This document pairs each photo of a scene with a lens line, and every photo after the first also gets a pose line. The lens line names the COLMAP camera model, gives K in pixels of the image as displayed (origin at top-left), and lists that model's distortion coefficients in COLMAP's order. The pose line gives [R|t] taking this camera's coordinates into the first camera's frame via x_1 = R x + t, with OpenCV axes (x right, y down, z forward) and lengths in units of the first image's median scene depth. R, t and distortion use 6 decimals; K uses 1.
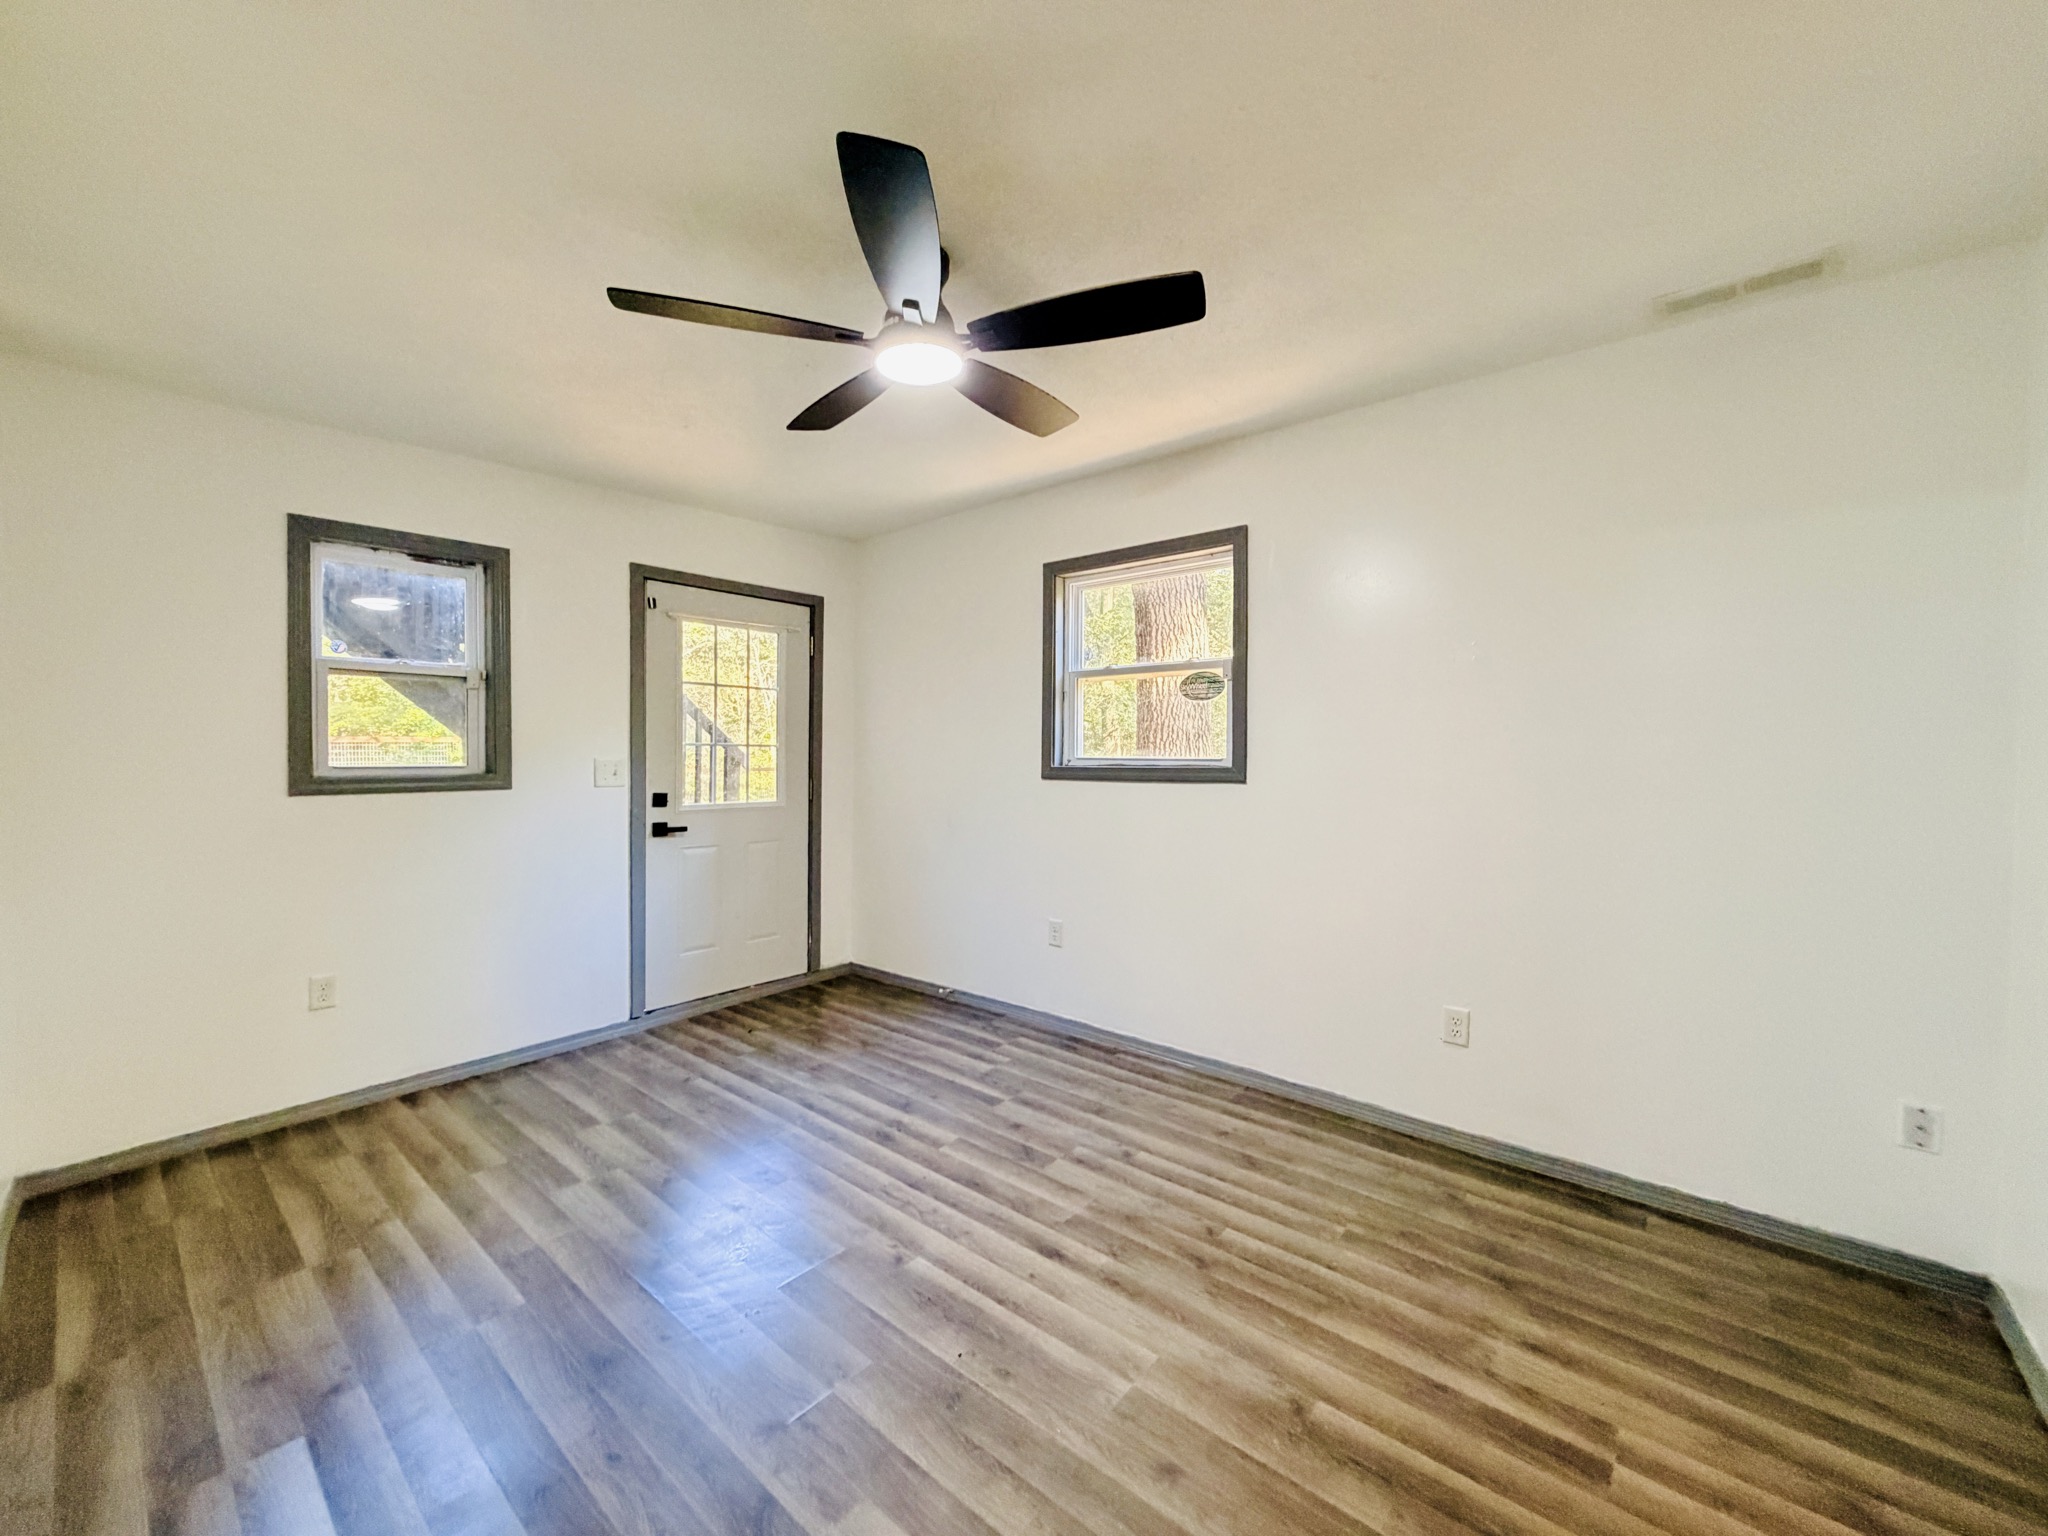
lens RADIAL K [[812.4, 0, 1016.4], [0, 812.4, 771.0], [0, 0, 1]] dist [0.003325, -0.000325]
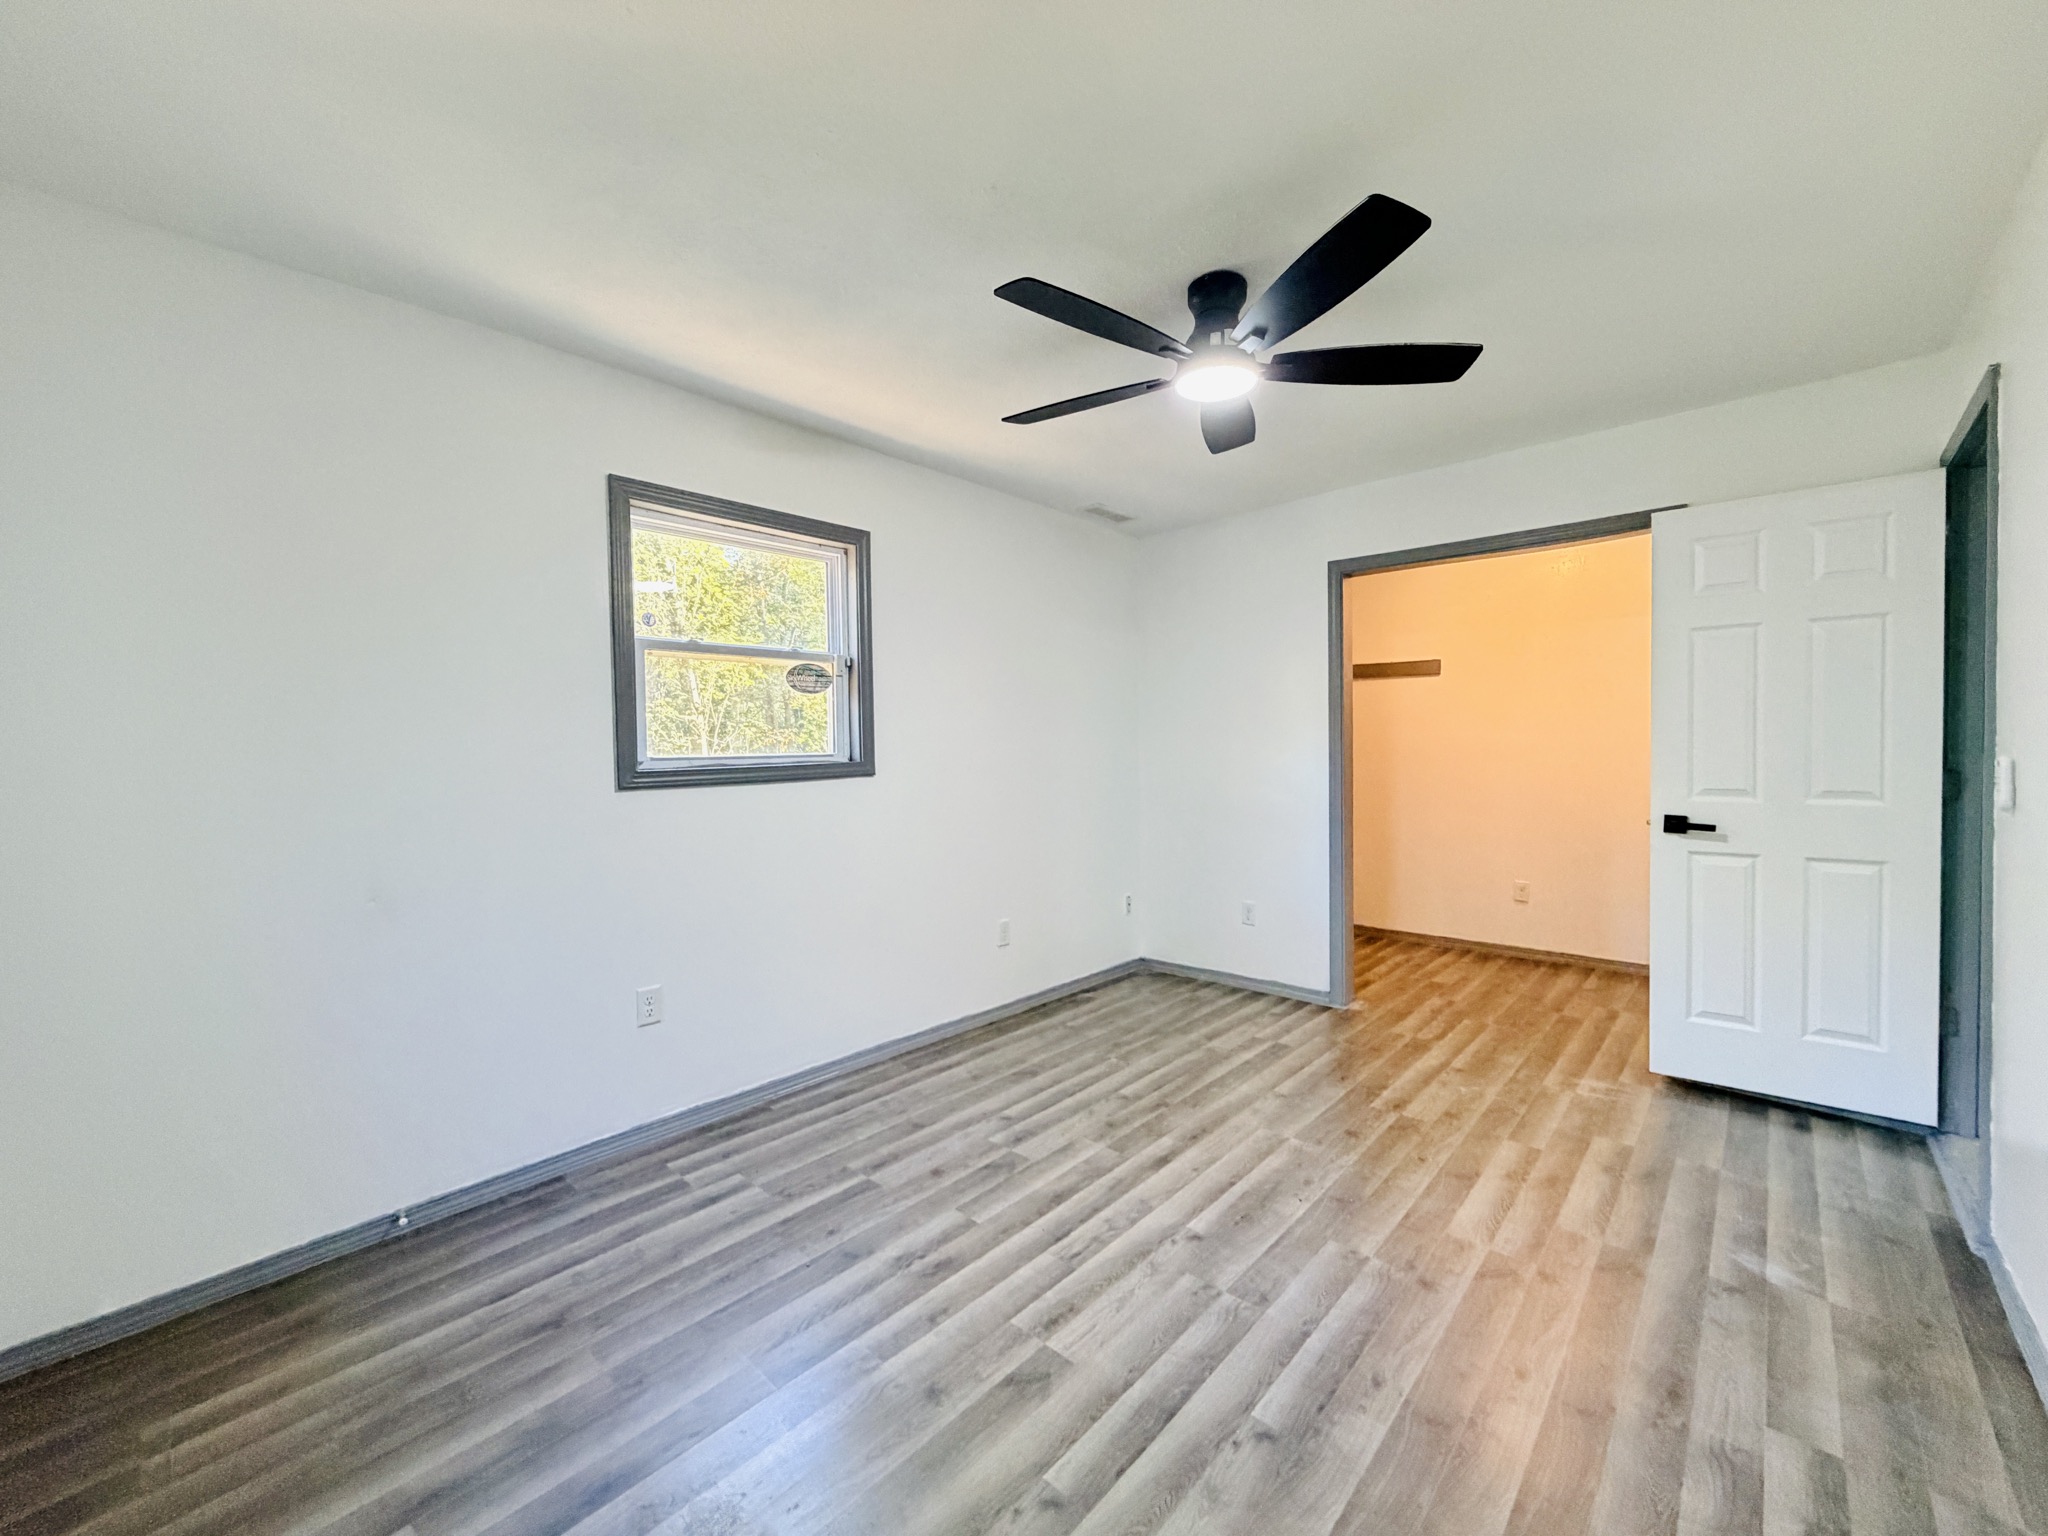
lens RADIAL K [[812.4, 0, 1019.0], [0, 812.4, 766.8], [0, 0, 1]] dist [0.003325, -0.000325]
pose [[0.043885, -0.025550, 0.998710, -0.817917], [0.044941, 0.998711, 0.023575, -0.013977], [-0.998025, 0.043849, 0.044976, 0.813786]]
